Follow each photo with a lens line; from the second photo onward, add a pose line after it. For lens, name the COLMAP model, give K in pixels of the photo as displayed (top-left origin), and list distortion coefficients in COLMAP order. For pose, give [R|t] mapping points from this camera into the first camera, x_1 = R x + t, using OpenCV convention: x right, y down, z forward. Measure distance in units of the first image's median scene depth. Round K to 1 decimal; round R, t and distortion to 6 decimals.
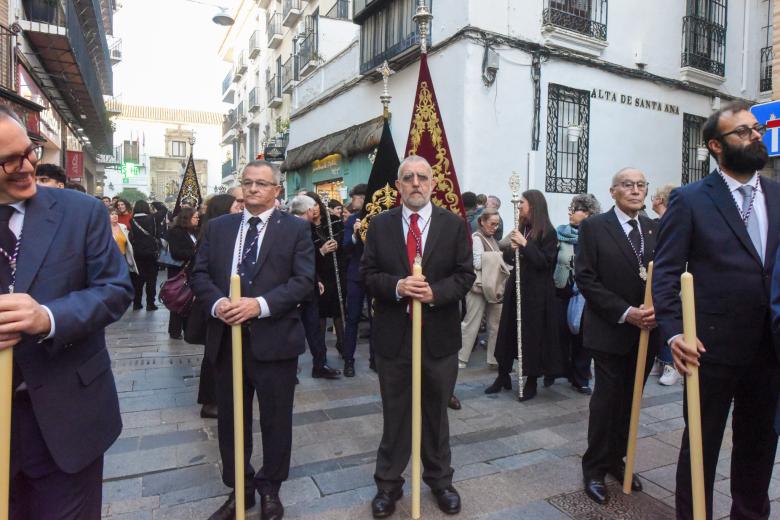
lens RADIAL K [[504.7, 0, 406.1], [0, 504.7, 246.2], [0, 0, 1]] dist [-0.002802, 0.003471]
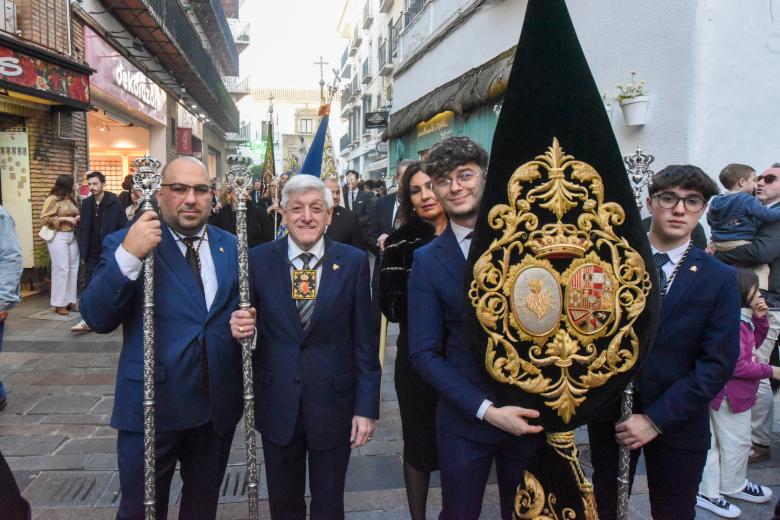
lens RADIAL K [[501.3, 0, 350.1], [0, 501.3, 239.8], [0, 0, 1]] dist [0.000332, -0.001212]
pose [[0.945535, 0.025436, -0.324526, -0.018883], [-0.010429, 0.998798, 0.047899, -0.018065], [0.325354, -0.041905, 0.944663, 0.163328]]
